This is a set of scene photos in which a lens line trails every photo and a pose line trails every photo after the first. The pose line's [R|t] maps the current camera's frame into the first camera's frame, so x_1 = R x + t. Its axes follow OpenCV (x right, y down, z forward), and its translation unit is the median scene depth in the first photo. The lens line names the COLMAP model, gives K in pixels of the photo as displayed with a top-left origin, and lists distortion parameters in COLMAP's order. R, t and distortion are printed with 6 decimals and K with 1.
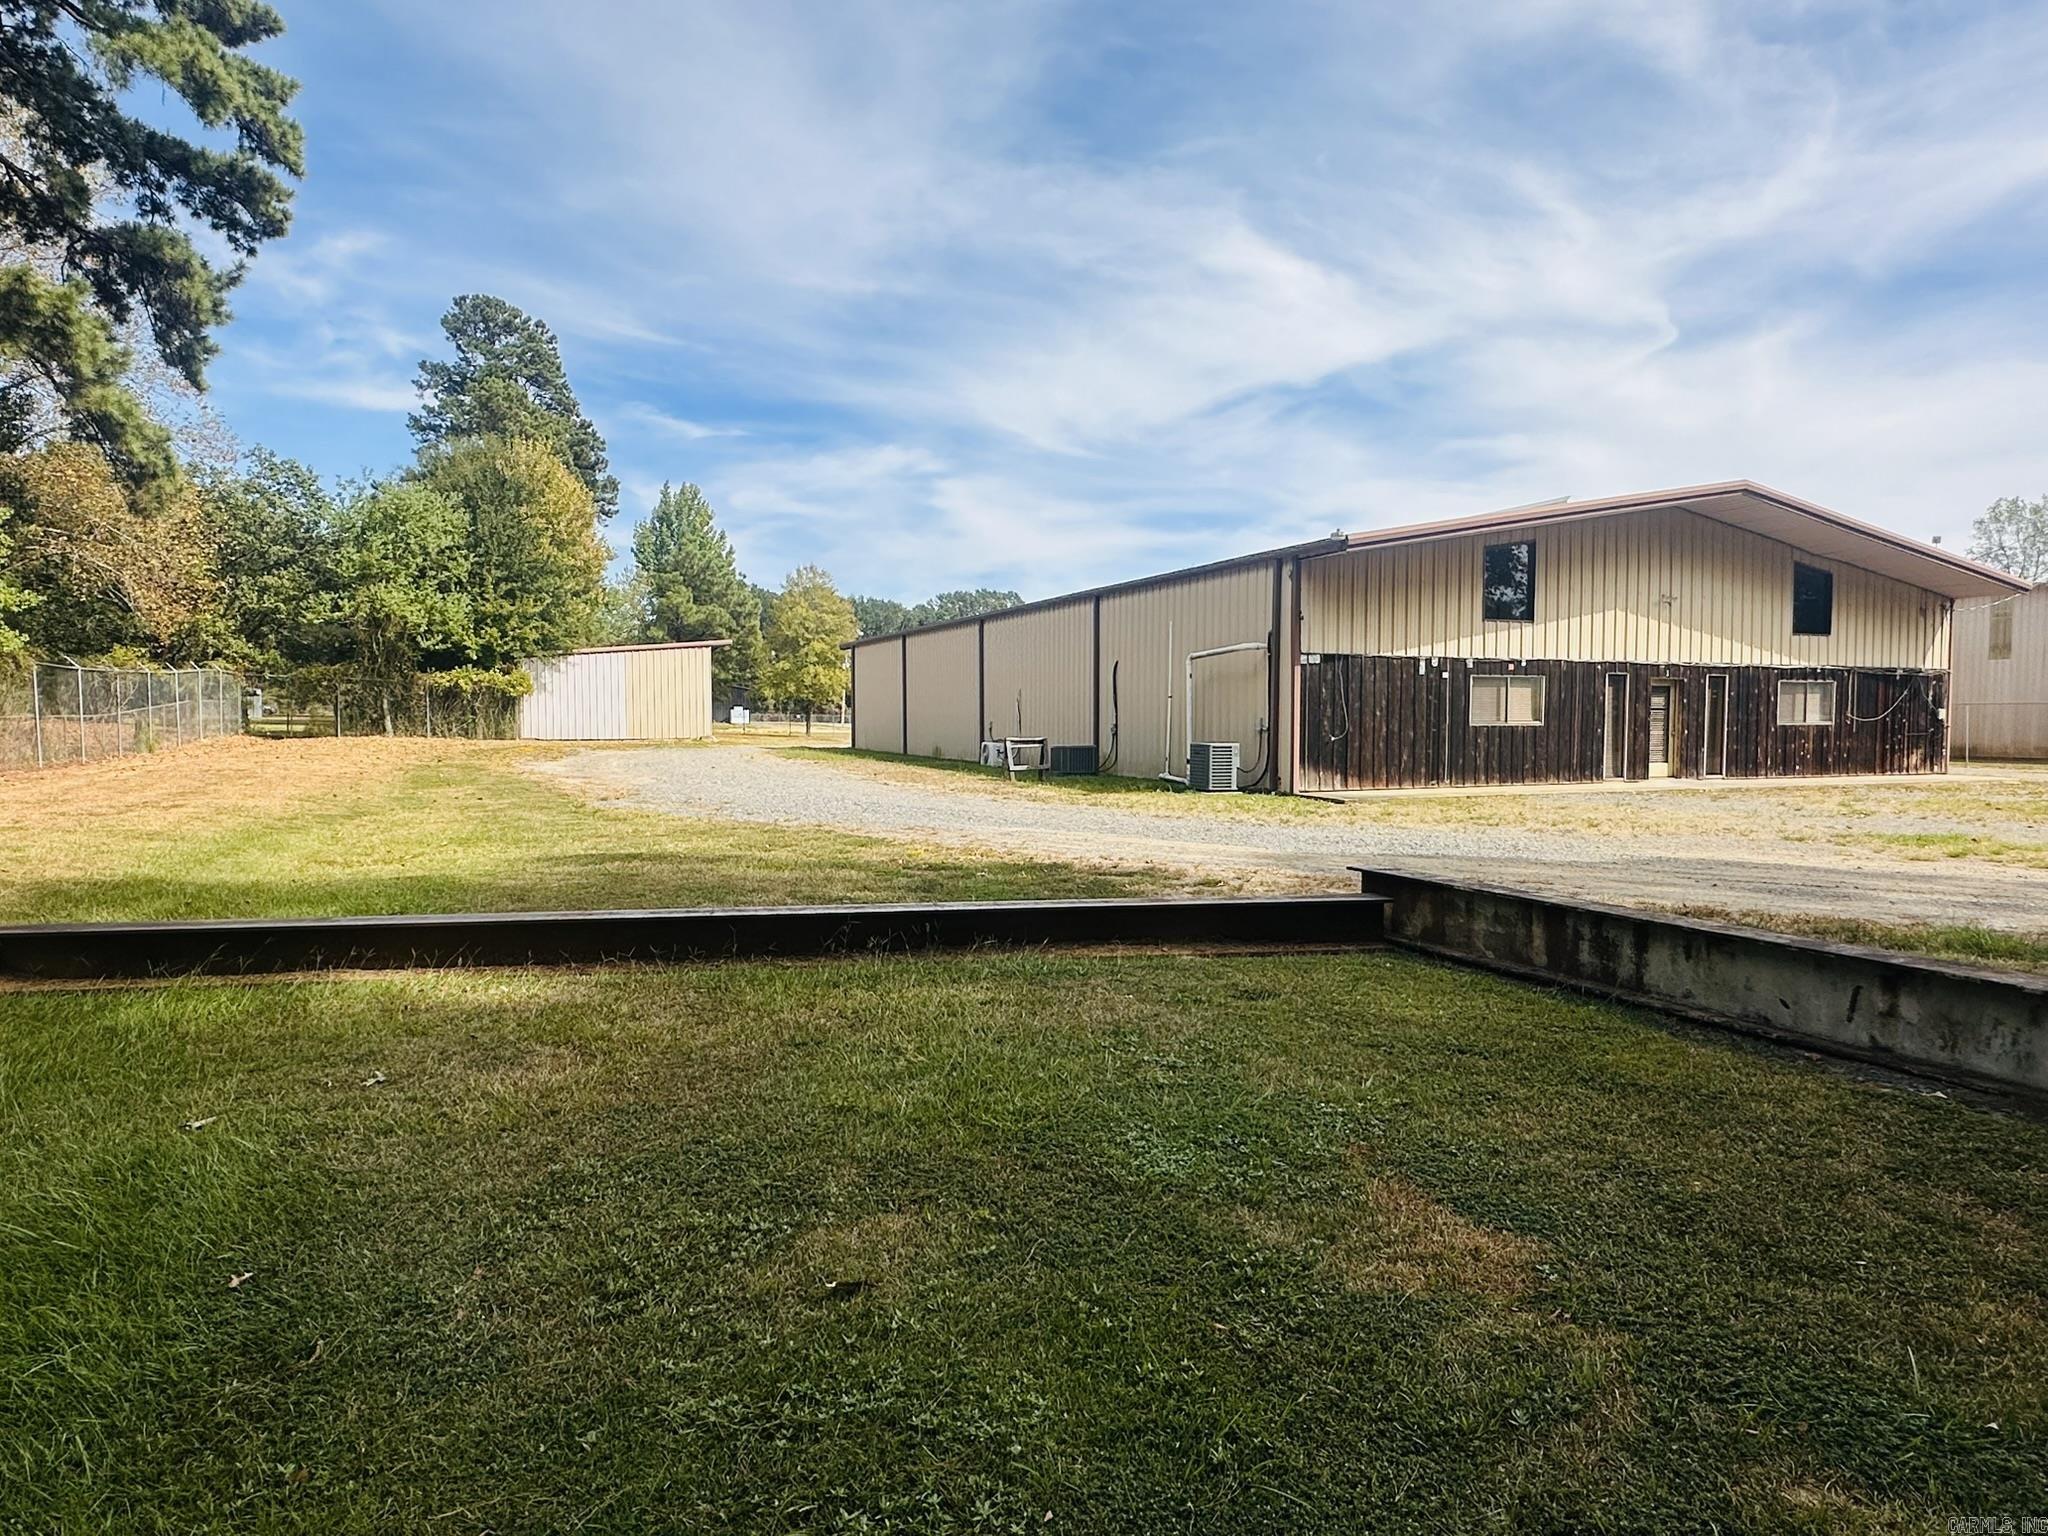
lens RADIAL K [[1219.0, 0, 1040.6], [0, 1219.0, 769.5], [0, 0, 1]] dist [-0.023913, 0.007305]
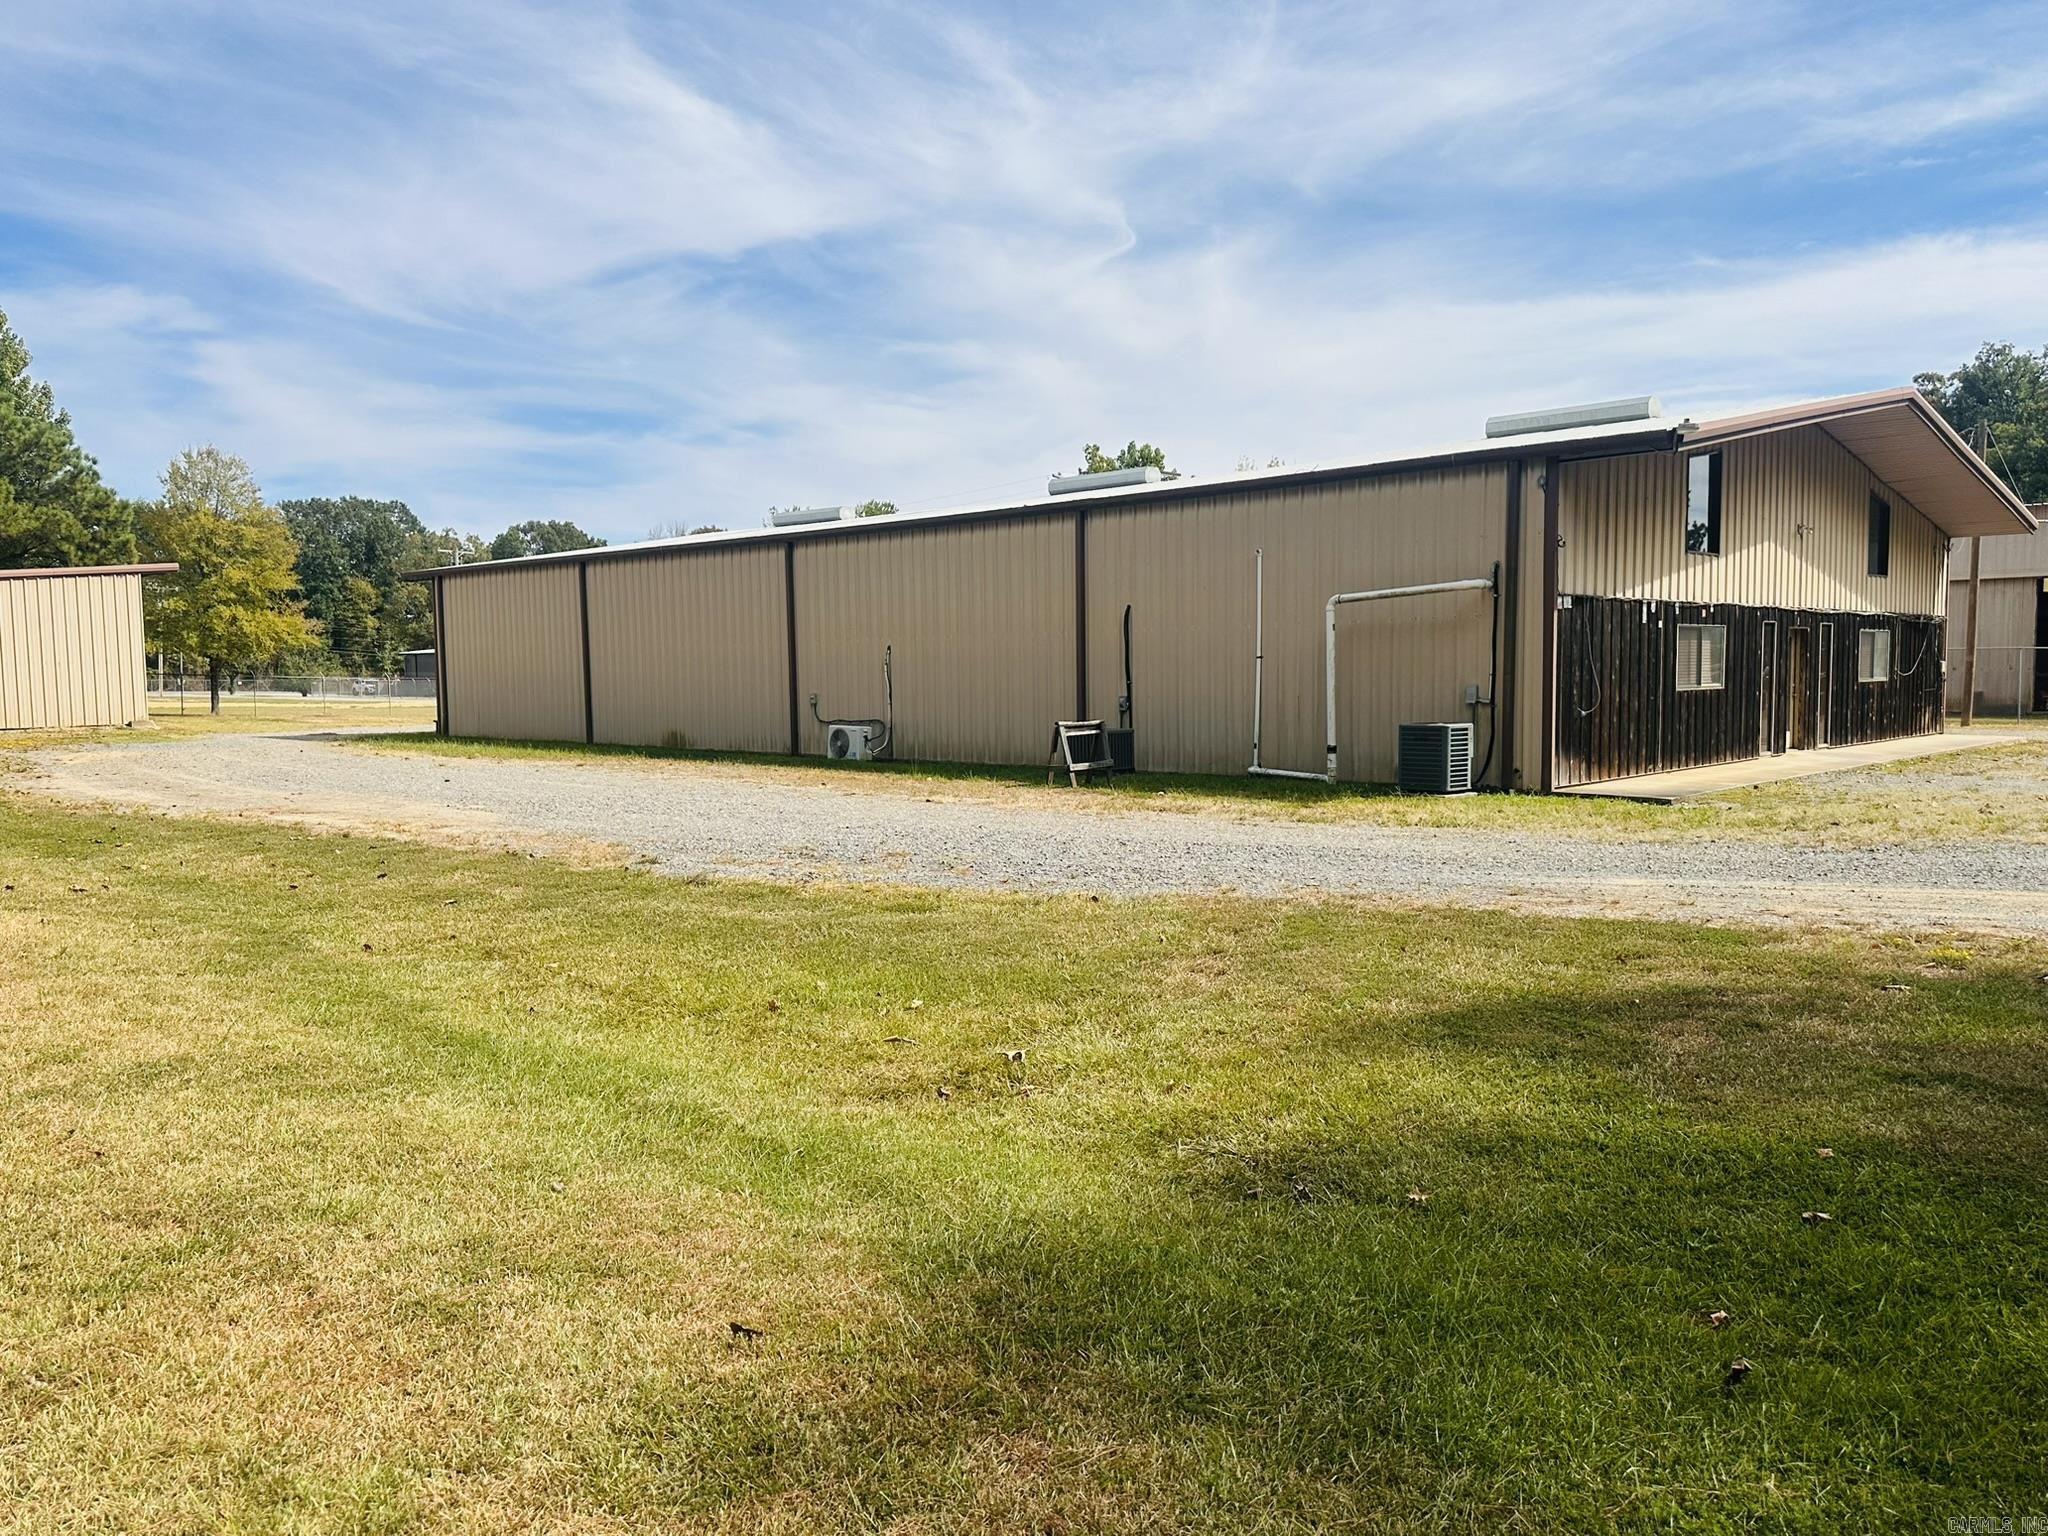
lens RADIAL K [[1508.5, 0, 1030.7], [0, 1508.5, 726.1], [0, 0, 1]] dist [0.033363, -0.019464]
pose [[0.916852, -0.026936, 0.398317, -0.344483], [0.029652, 0.999560, -0.000659, -0.022085], [-0.398124, 0.012415, 0.917248, 0.253802]]
